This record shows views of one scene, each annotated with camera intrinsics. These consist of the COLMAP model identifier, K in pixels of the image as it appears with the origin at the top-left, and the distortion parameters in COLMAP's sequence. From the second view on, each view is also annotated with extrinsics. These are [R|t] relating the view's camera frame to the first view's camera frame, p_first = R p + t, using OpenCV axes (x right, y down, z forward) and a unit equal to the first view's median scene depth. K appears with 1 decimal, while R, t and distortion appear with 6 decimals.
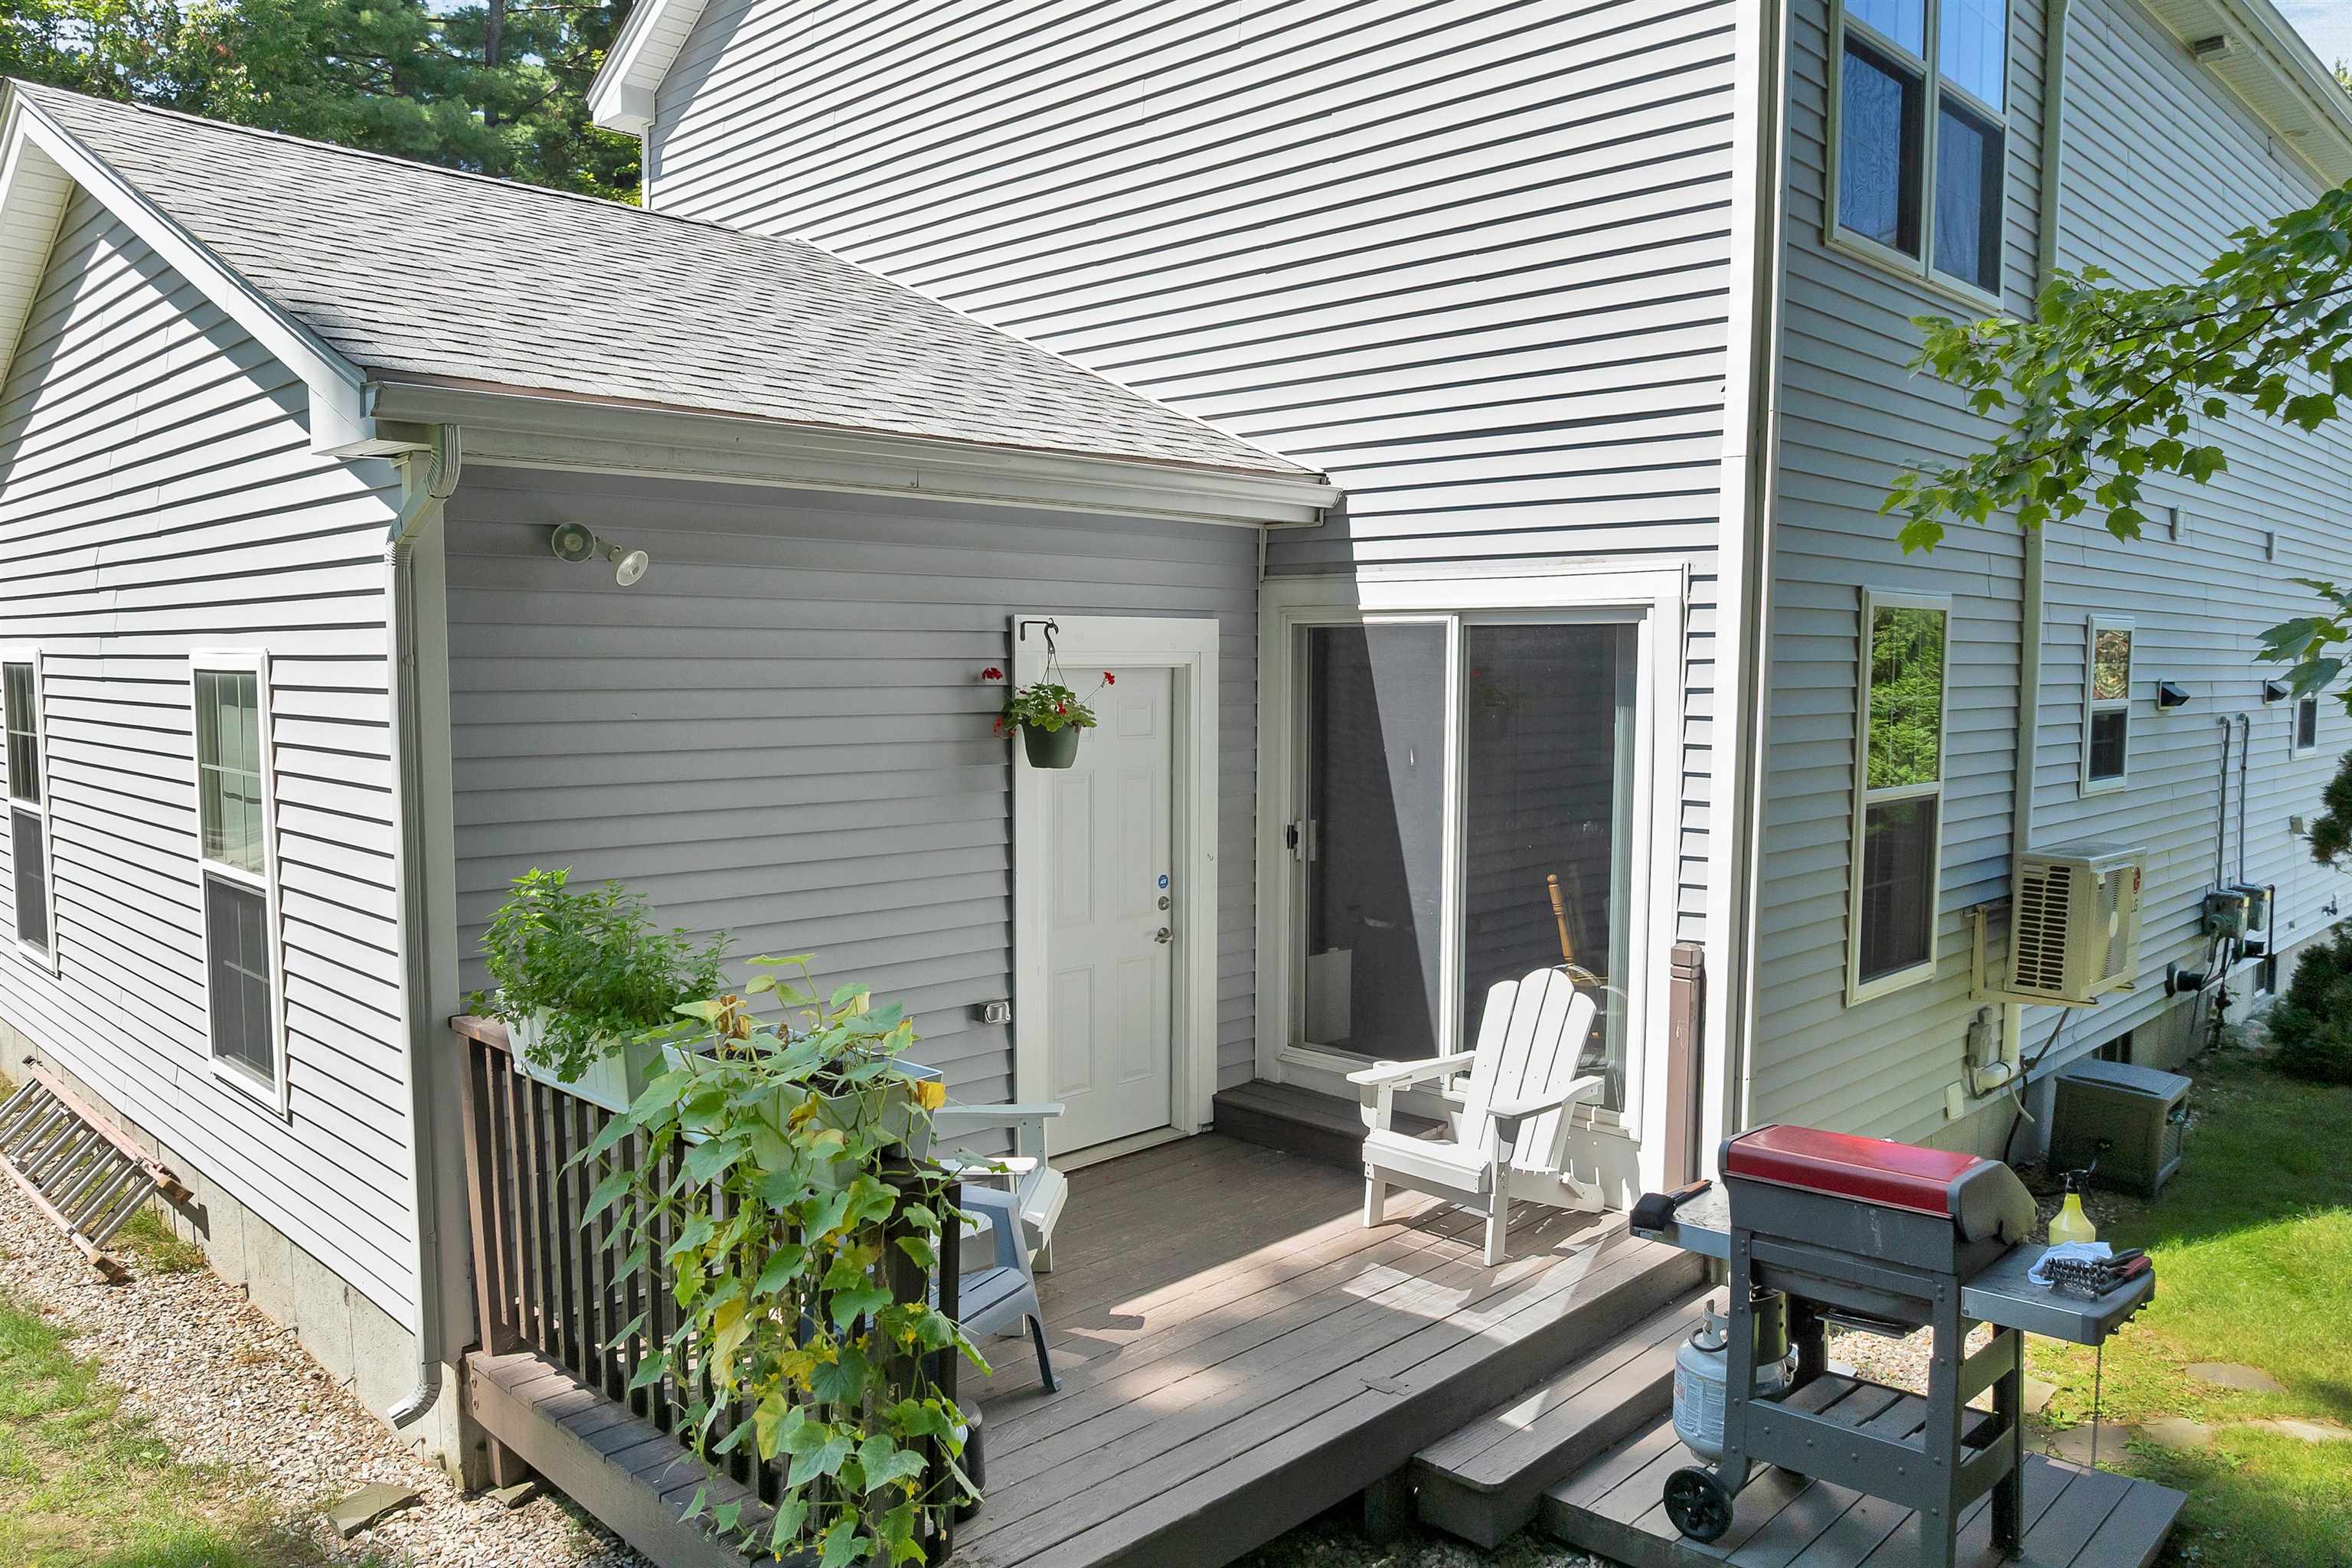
lens RADIAL K [[1694.2, 0, 1178.1], [0, 1694.2, 803.7], [0, 0, 1]] dist [-0.041548, -0.001008]
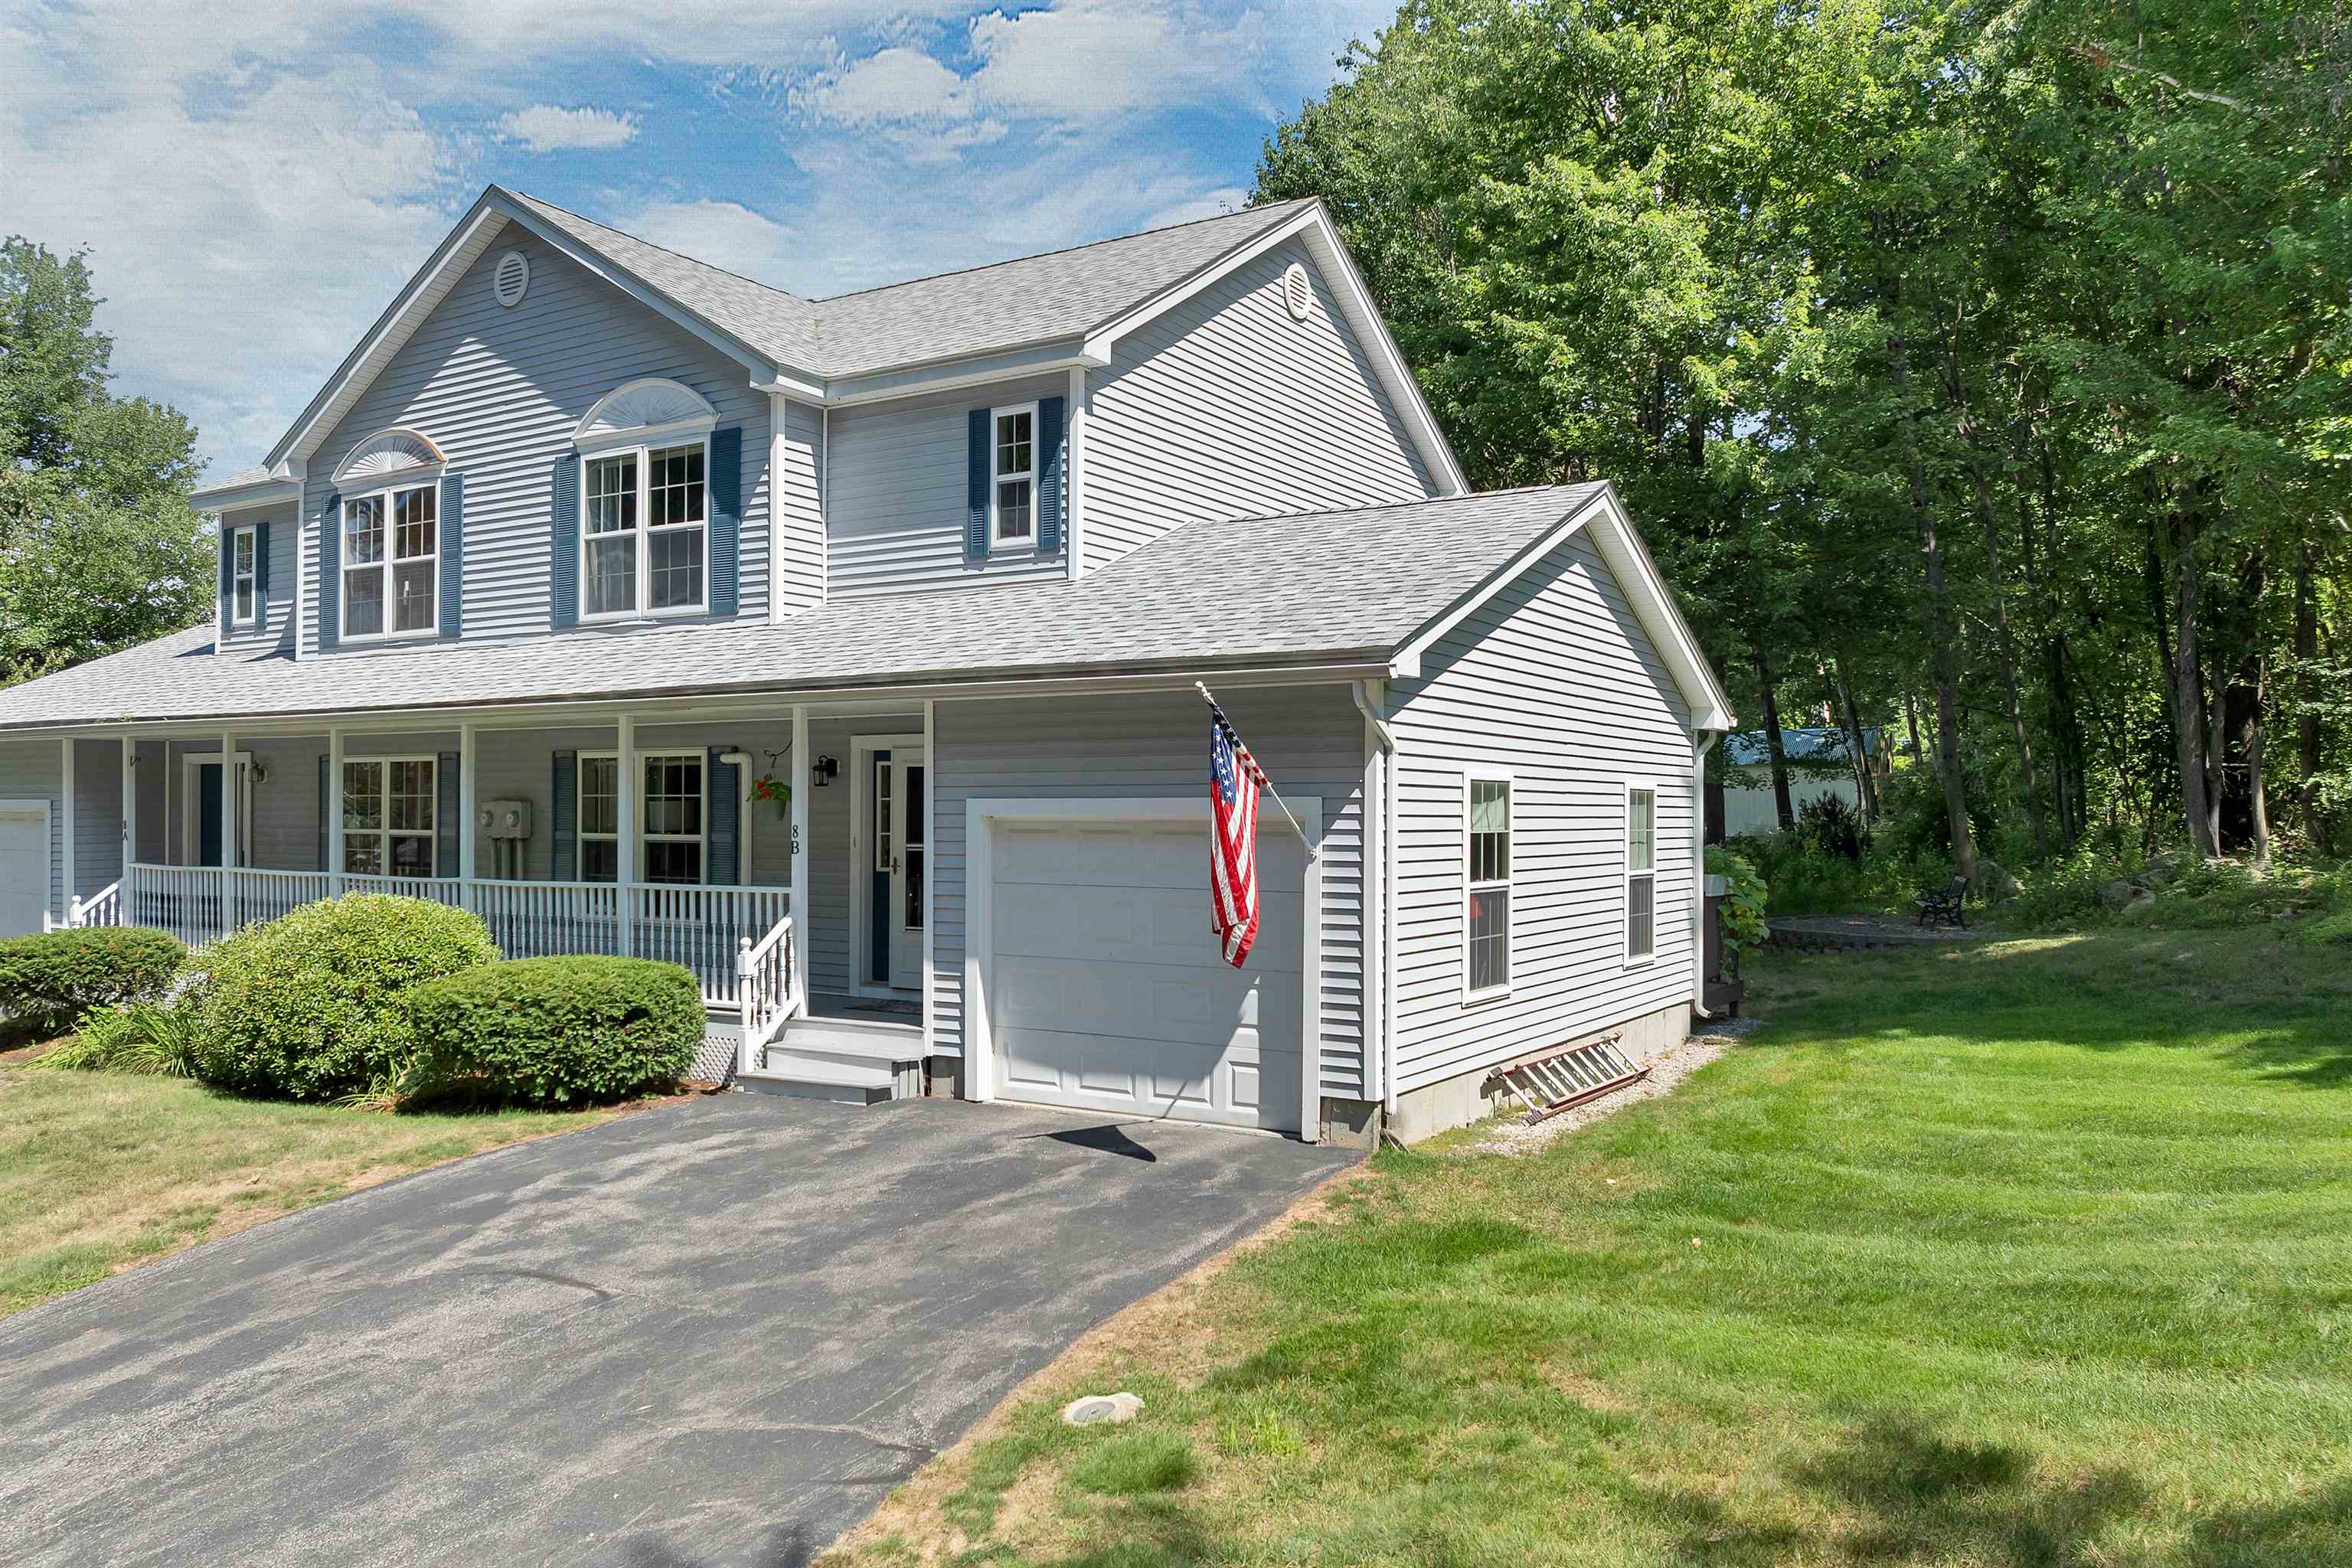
lens RADIAL K [[1695.3, 0, 1176.0], [0, 1695.3, 799.0], [0, 0, 1]] dist [-0.029501, -0.009270]
pose [[-0.218811, 0.004327, 0.975758, -2.731601], [0.080866, 0.996631, 0.013714, -0.148126], [-0.972411, 0.081907, -0.218423, 2.115925]]
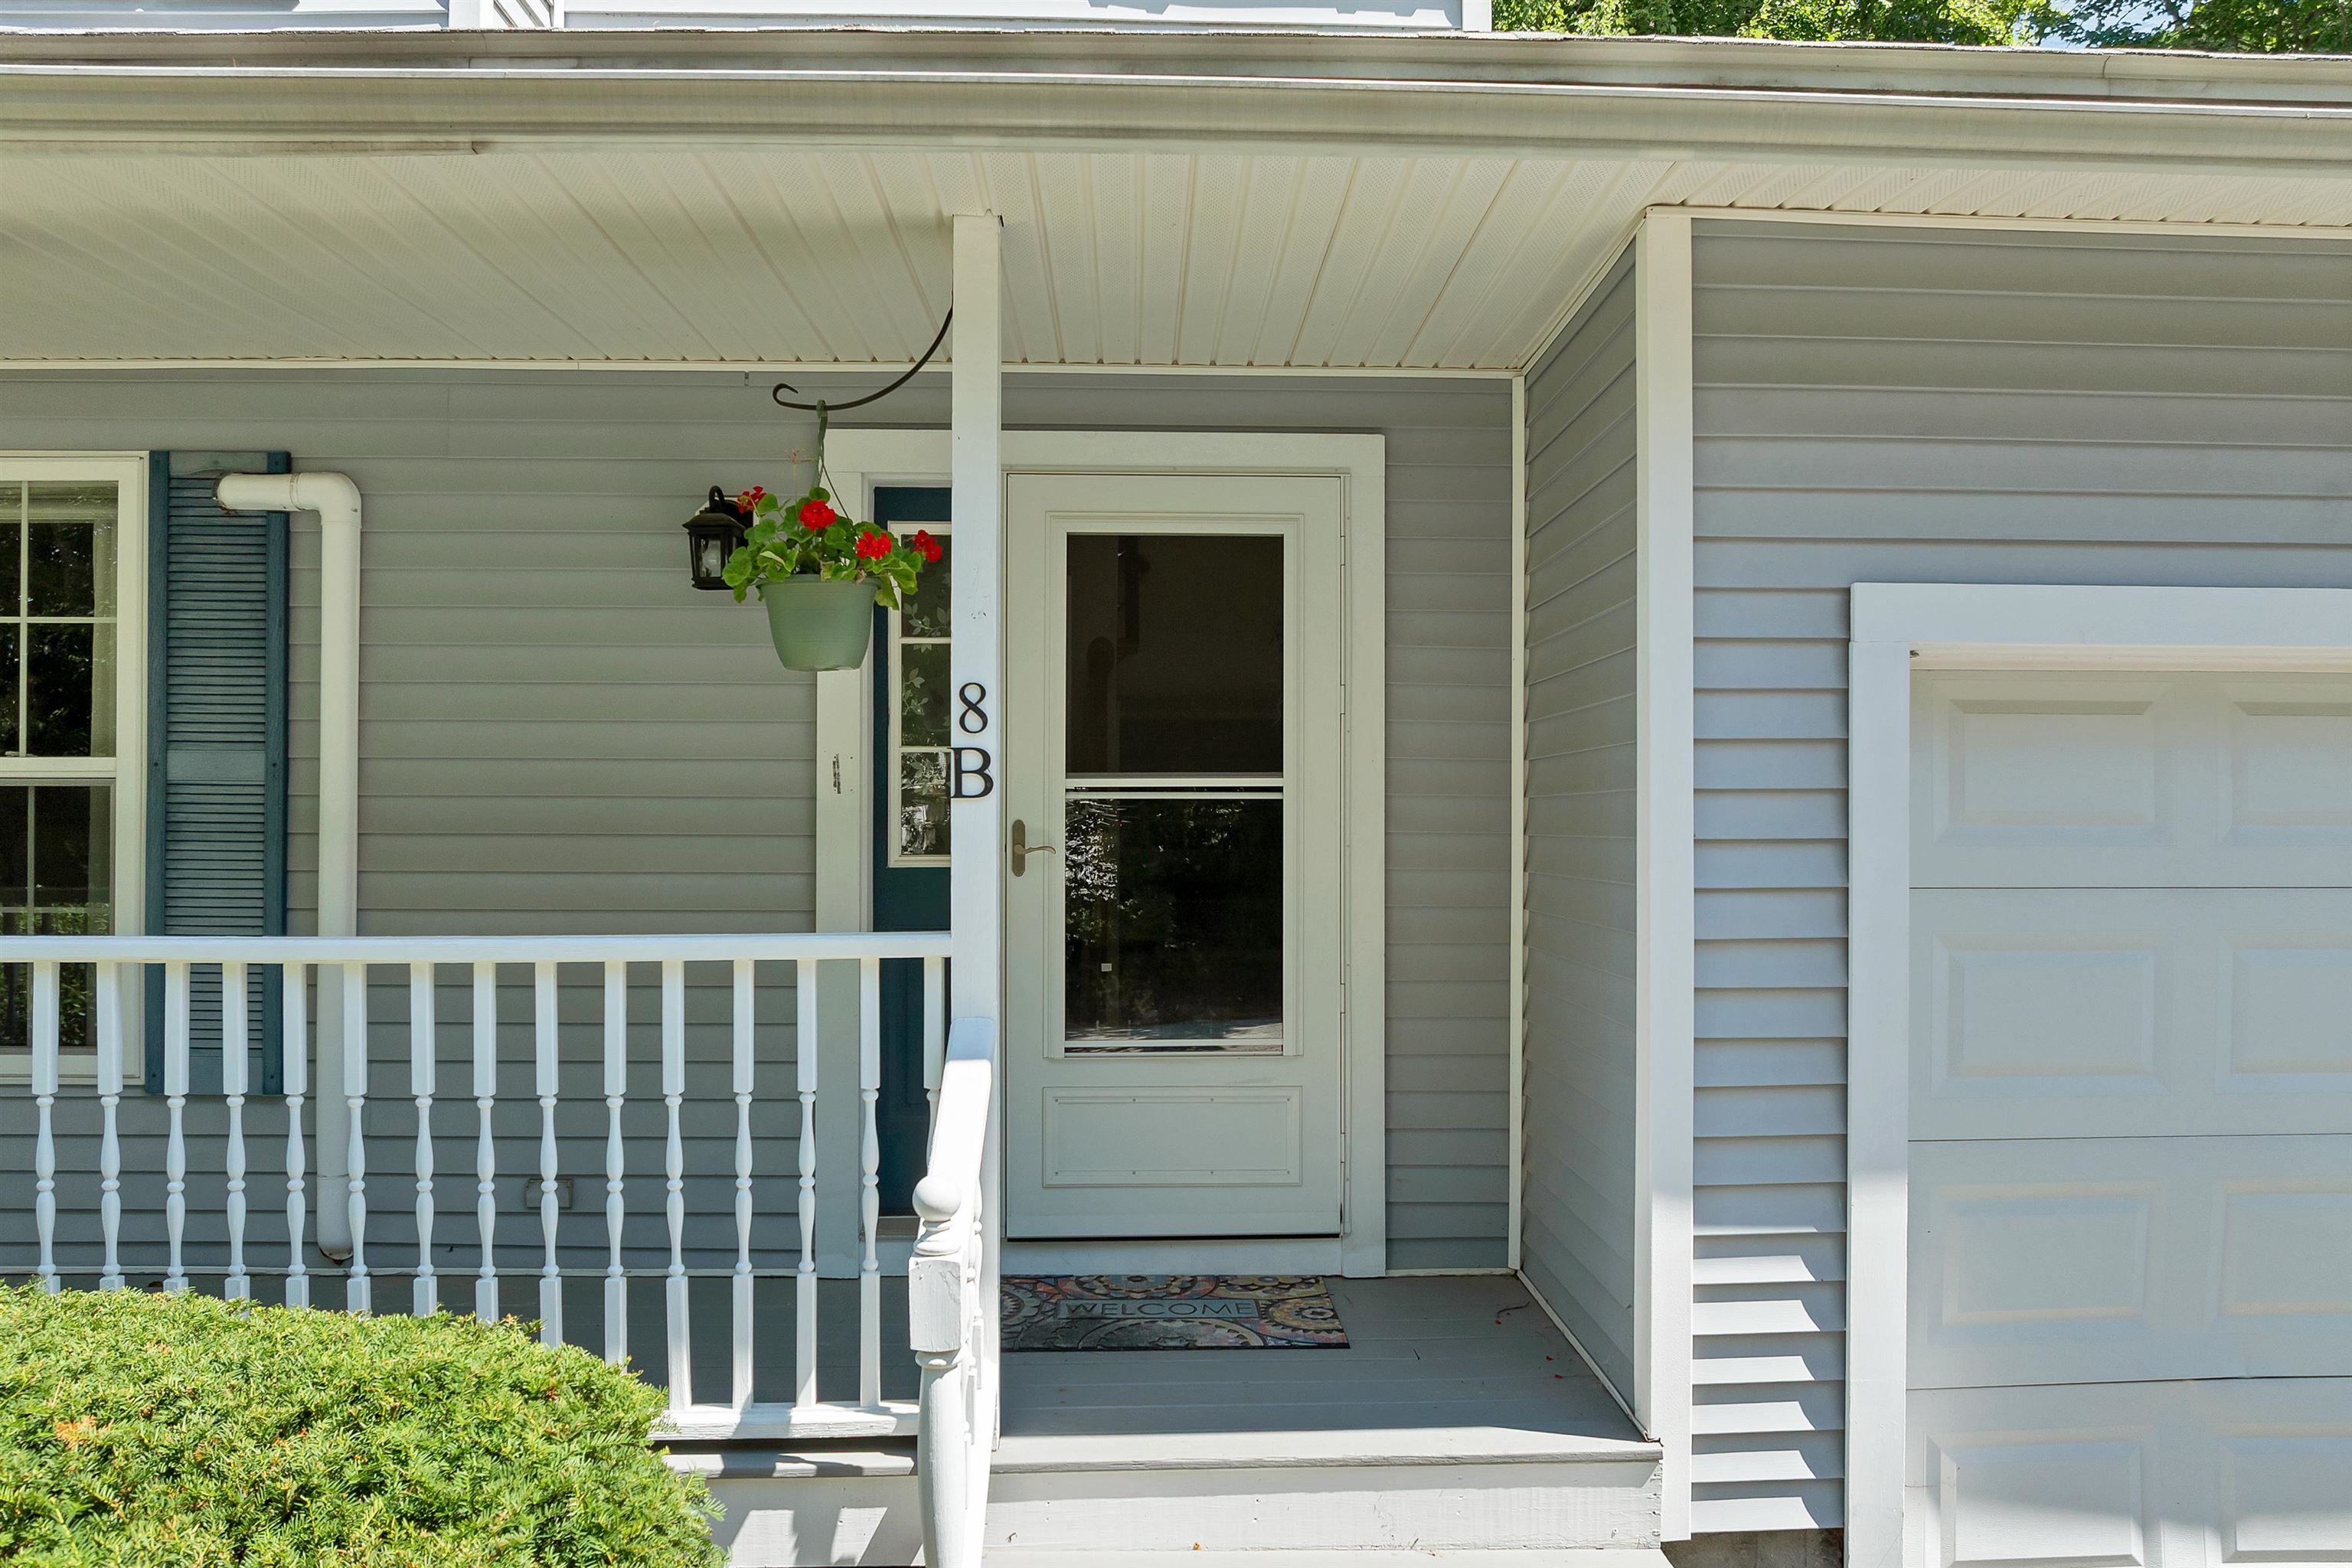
lens RADIAL K [[2030.2, 0, 1243.2], [0, 2030.2, 785.8], [0, 0, 1]] dist [-0.135147, -0.005372]
pose [[-0.731968, 0.018859, 0.681078, -1.083086], [0.053277, 0.998140, 0.029620, -0.107365], [-0.679253, 0.057967, -0.731612, 2.516378]]
